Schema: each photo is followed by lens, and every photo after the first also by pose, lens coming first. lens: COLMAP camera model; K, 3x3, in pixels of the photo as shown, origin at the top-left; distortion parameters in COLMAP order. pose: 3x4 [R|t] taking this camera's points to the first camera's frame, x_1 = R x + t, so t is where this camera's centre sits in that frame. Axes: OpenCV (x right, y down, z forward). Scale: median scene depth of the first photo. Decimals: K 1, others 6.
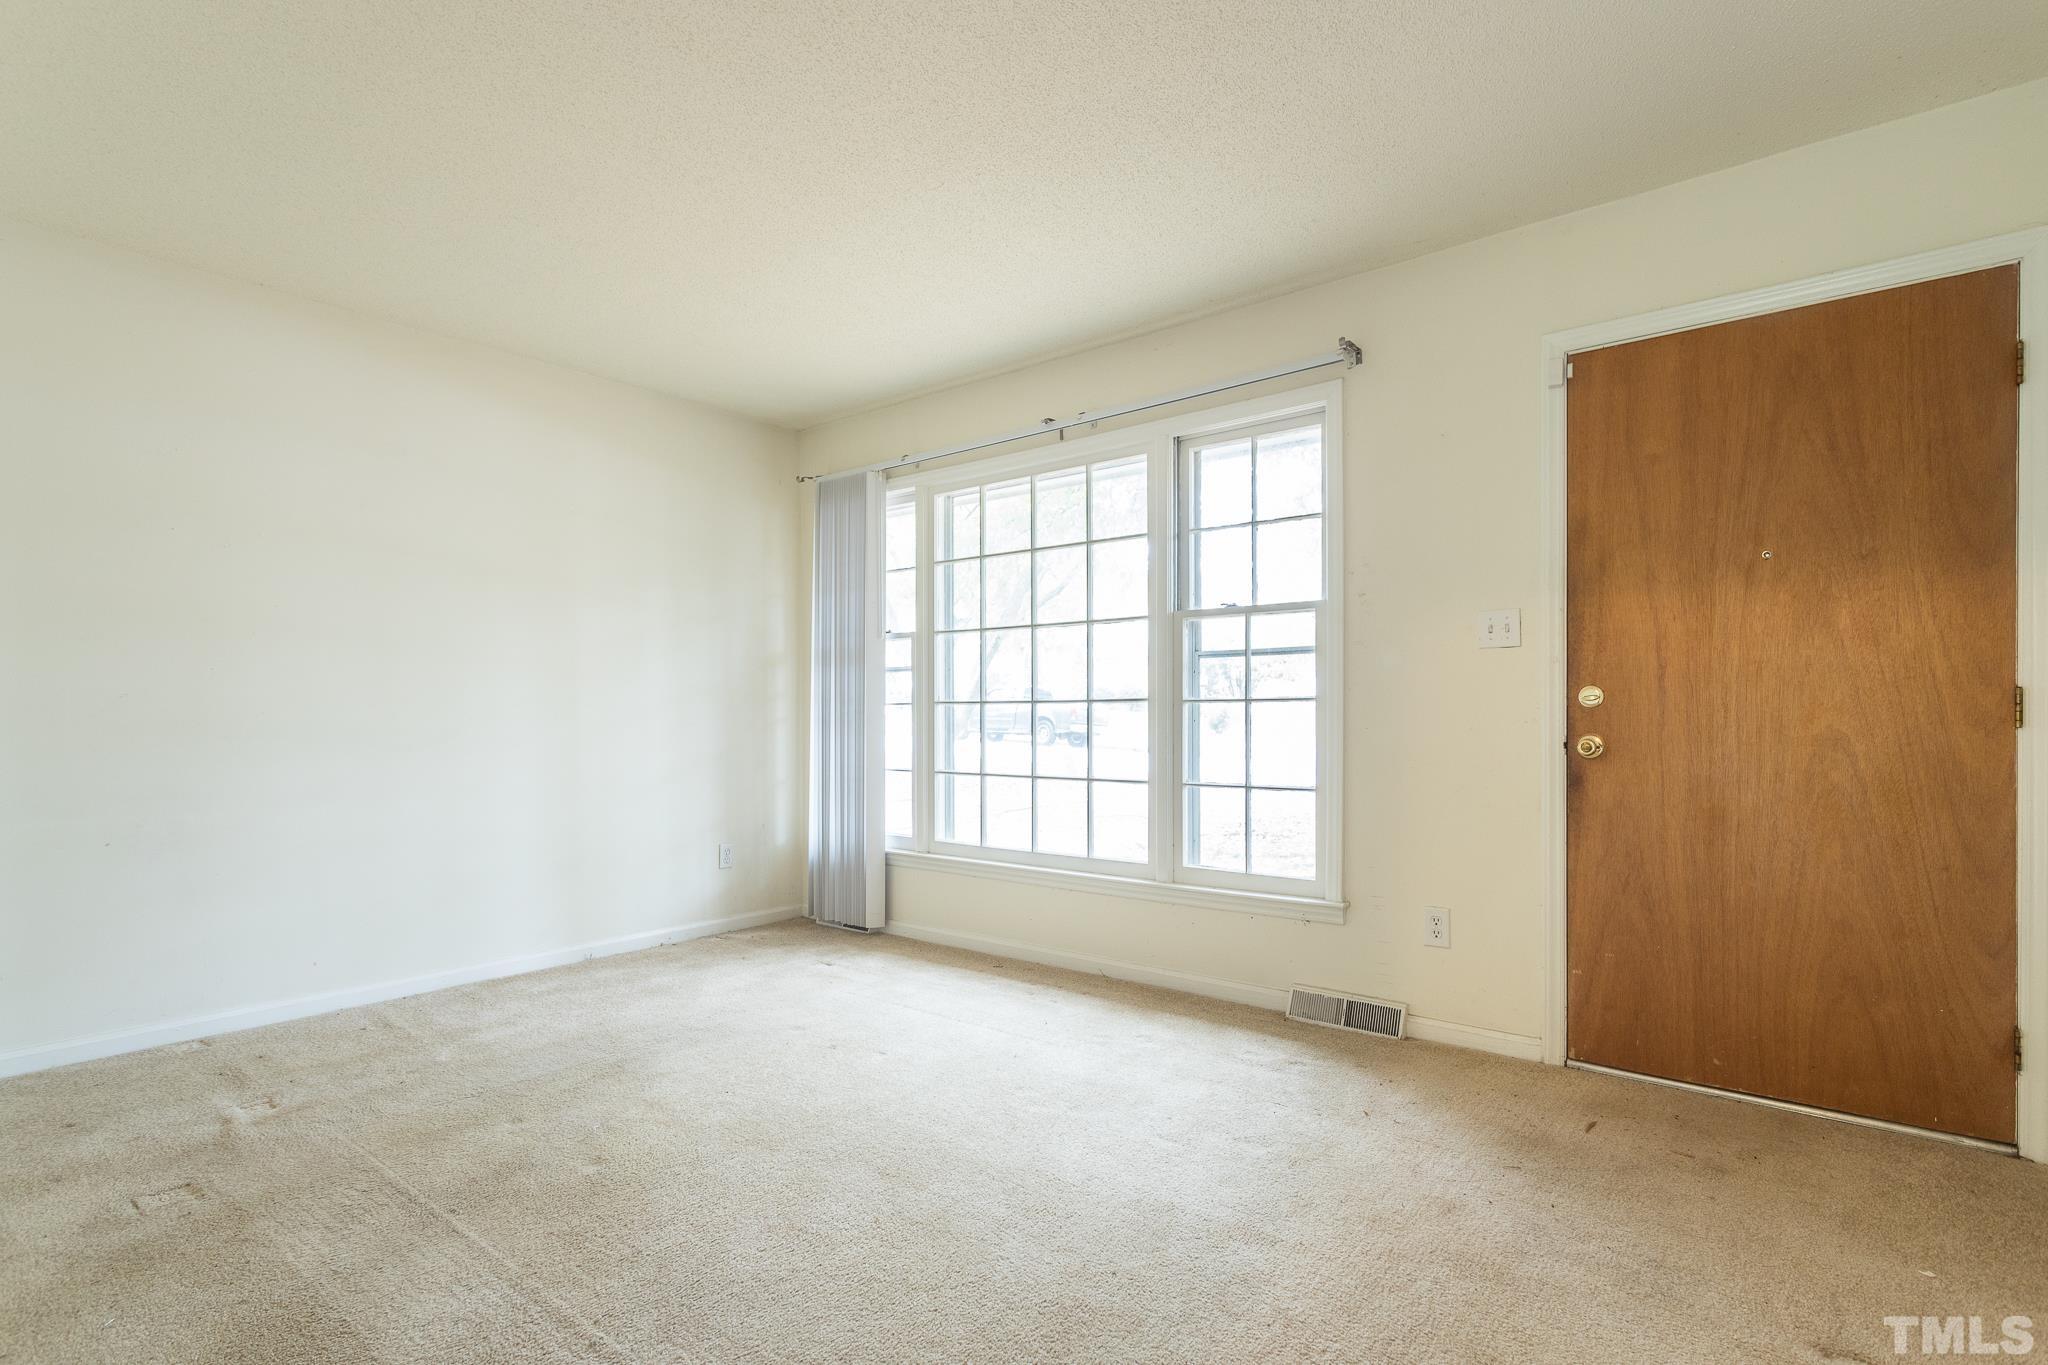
lens RADIAL K [[997.6, 0, 1031.9], [0, 997.6, 722.0], [0, 0, 1]] dist [0.000847, 0.002676]
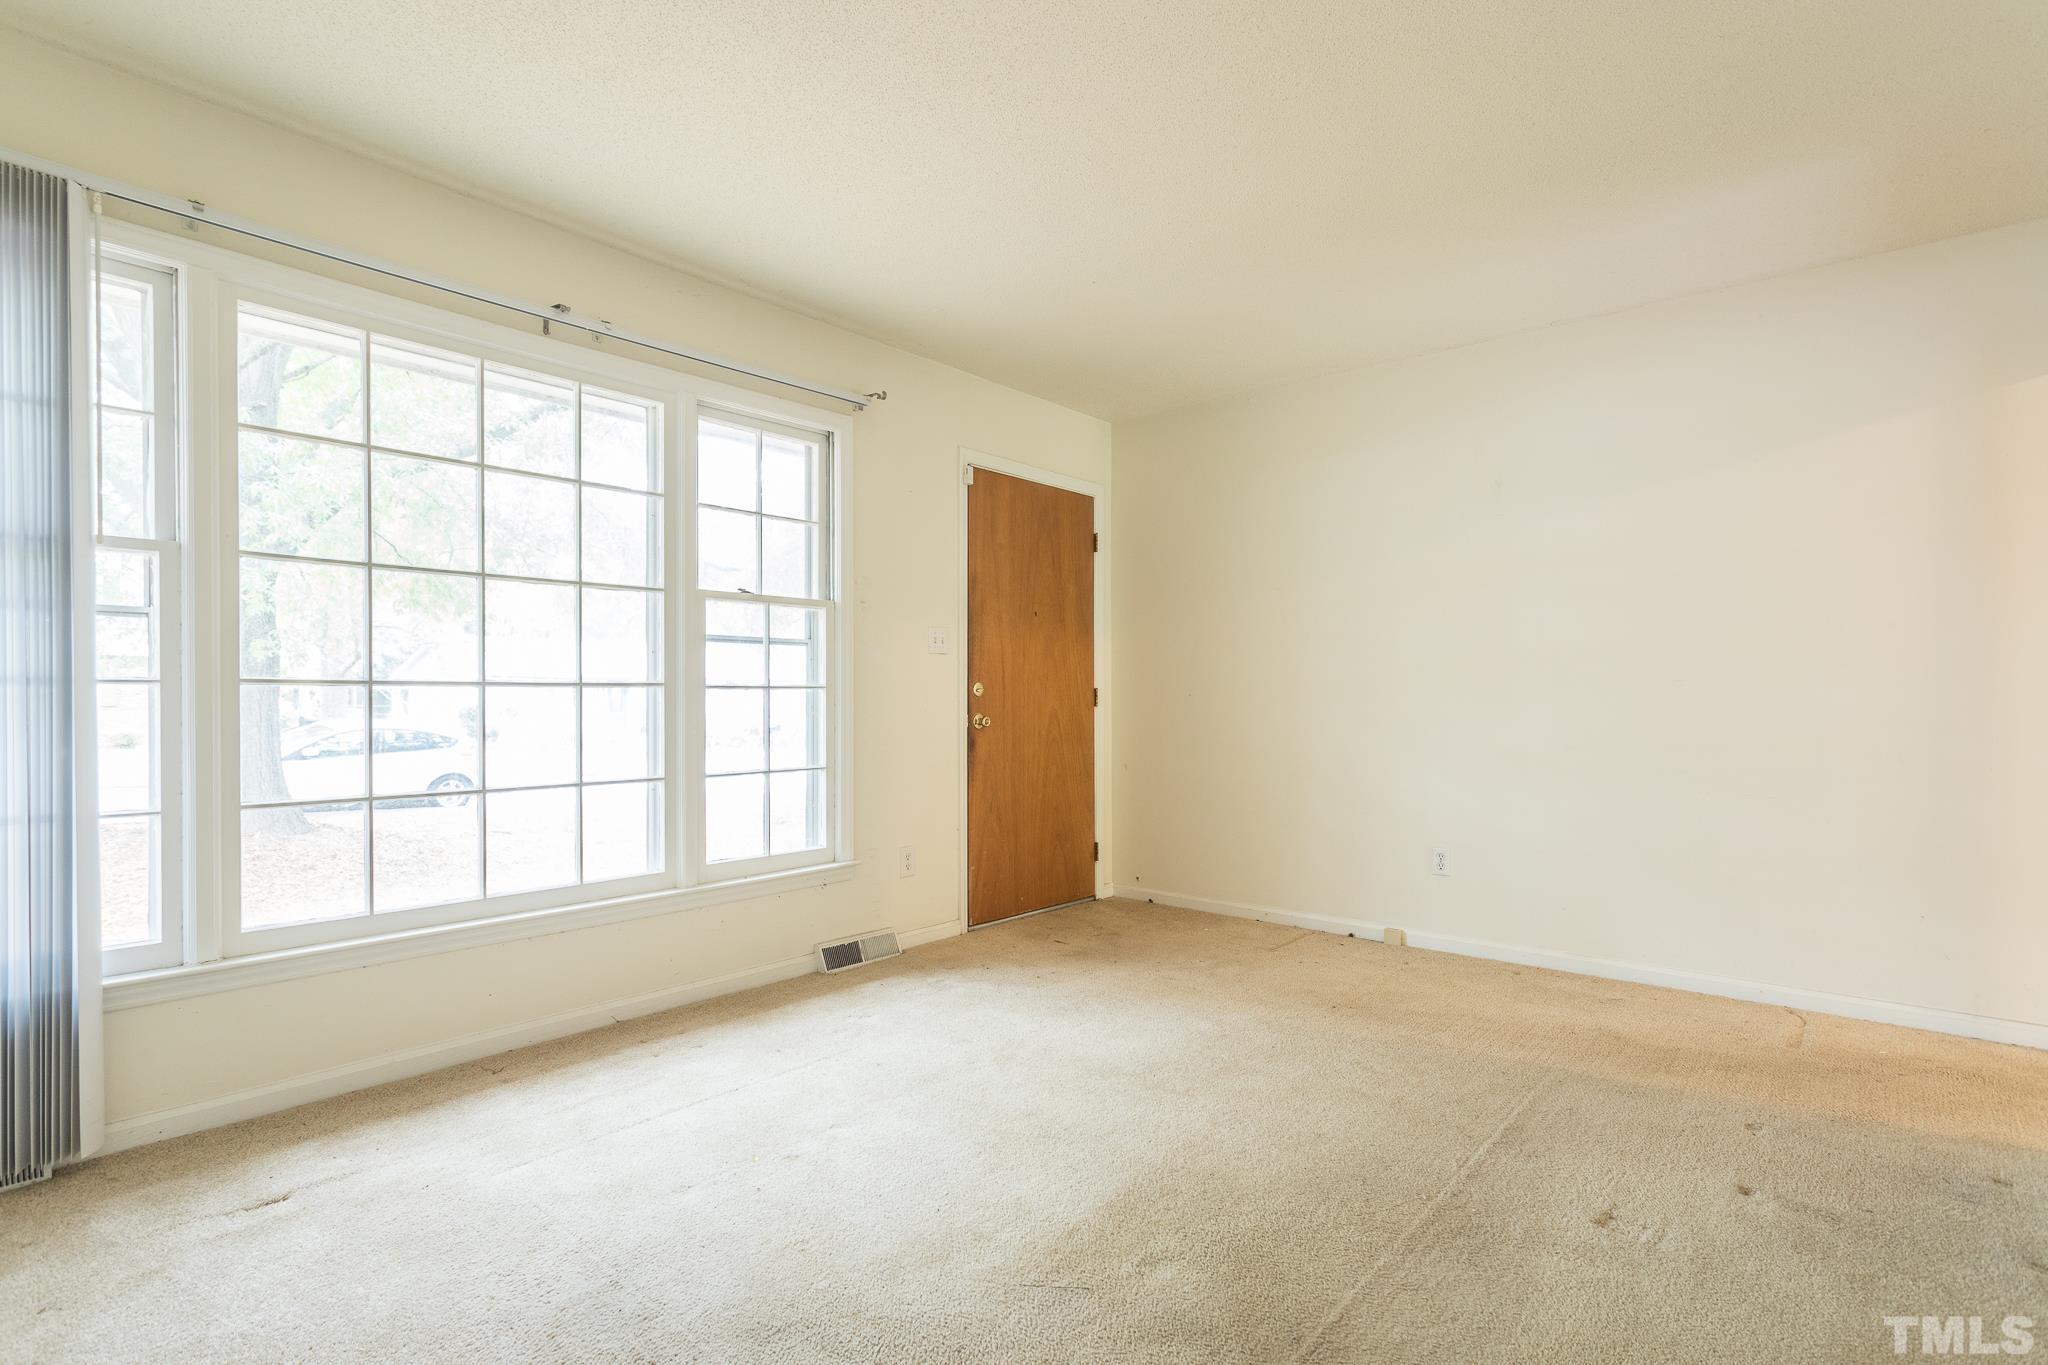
lens RADIAL K [[997.6, 0, 1041.5], [0, 997.6, 707.9], [0, 0, 1]] dist [0.000847, 0.002676]
pose [[0.028099, -0.004919, 0.999593, -0.880258], [0.012175, 0.999915, 0.004579, -0.001872], [-0.999531, 0.012042, 0.028156, 0.757595]]
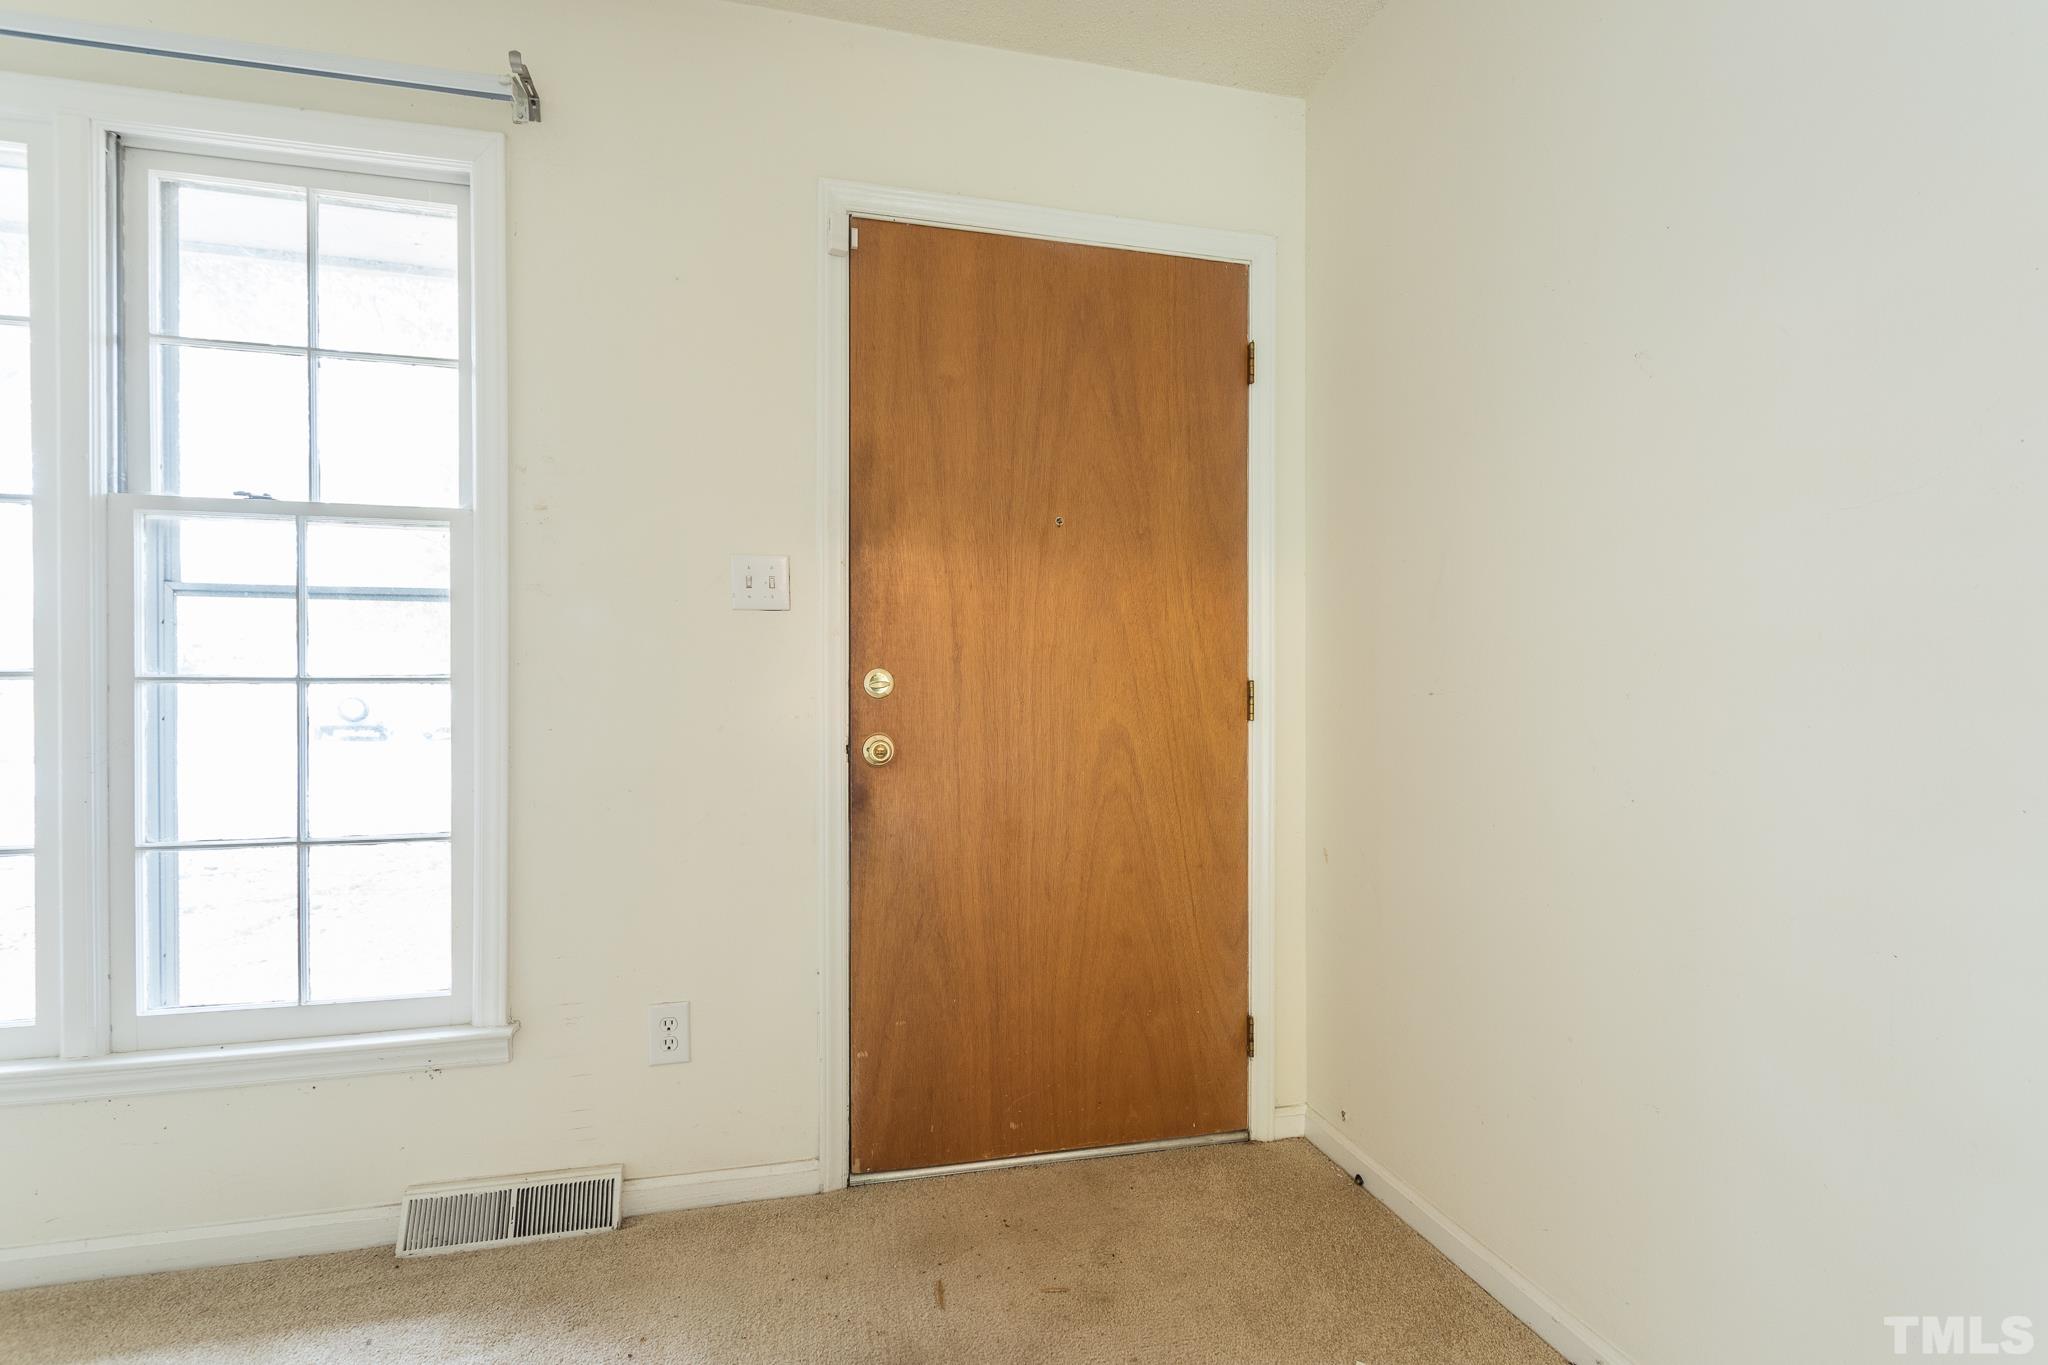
lens RADIAL K [[997.6, 0, 1029.9], [0, 997.6, 710.3], [0, 0, 1]] dist [0.000847, 0.002676]
pose [[0.603809, -0.002808, 0.797124, 0.028622], [0.004414, 0.999990, 0.000179, -0.004250], [-0.797117, 0.003411, 0.603816, 0.404986]]
